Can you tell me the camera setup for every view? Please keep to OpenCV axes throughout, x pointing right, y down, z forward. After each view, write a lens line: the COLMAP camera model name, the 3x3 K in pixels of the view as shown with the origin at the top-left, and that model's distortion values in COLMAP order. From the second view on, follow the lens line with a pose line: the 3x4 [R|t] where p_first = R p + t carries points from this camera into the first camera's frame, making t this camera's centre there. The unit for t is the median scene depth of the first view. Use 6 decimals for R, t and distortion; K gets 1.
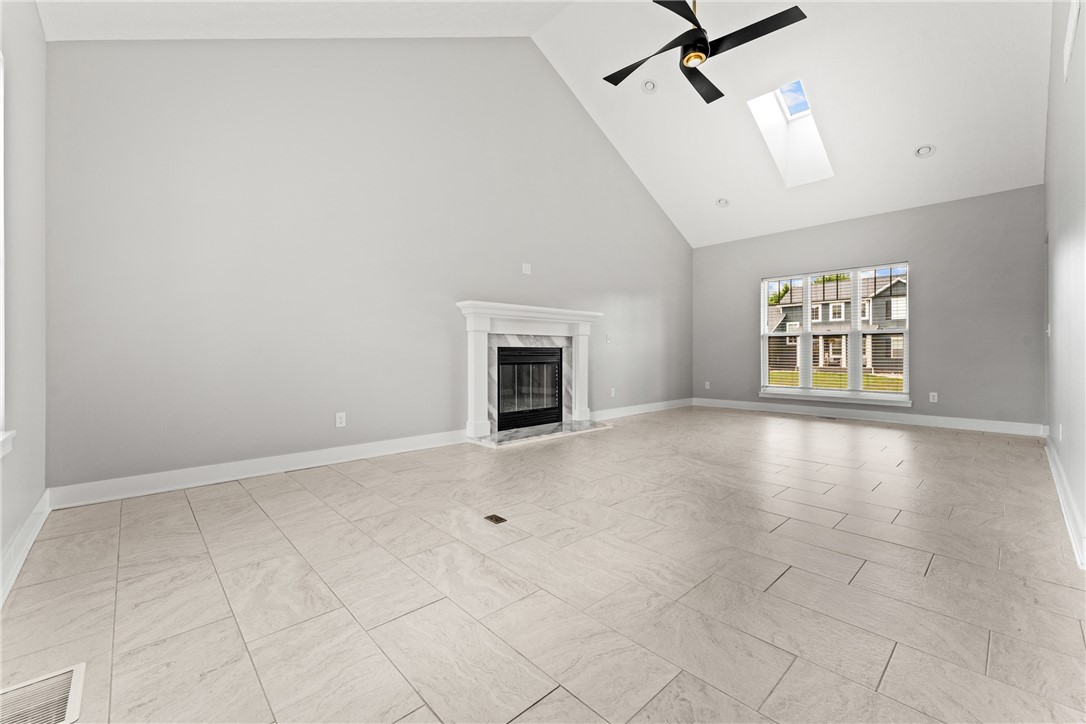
lens RADIAL K [[444.0, 0, 544.1], [0, 444.0, 354.8], [0, 0, 1]] dist [0.001361, -0.000478]
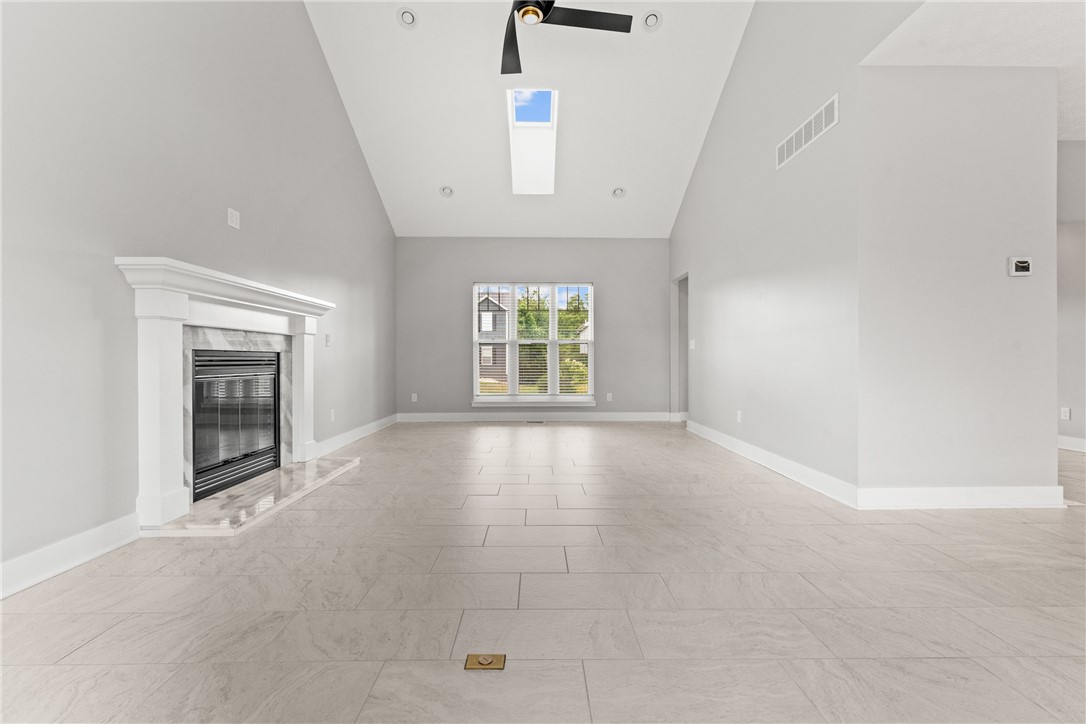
lens RADIAL K [[484.3, 0, 544.1], [0, 484.3, 364.1], [0, 0, 1]] dist [0.000984, -0.000106]
pose [[0.670187, -0.004995, 0.742176, -0.224991], [0.001858, 0.999986, 0.005052, -0.001630], [-0.742190, -0.002007, 0.670186, 0.240578]]
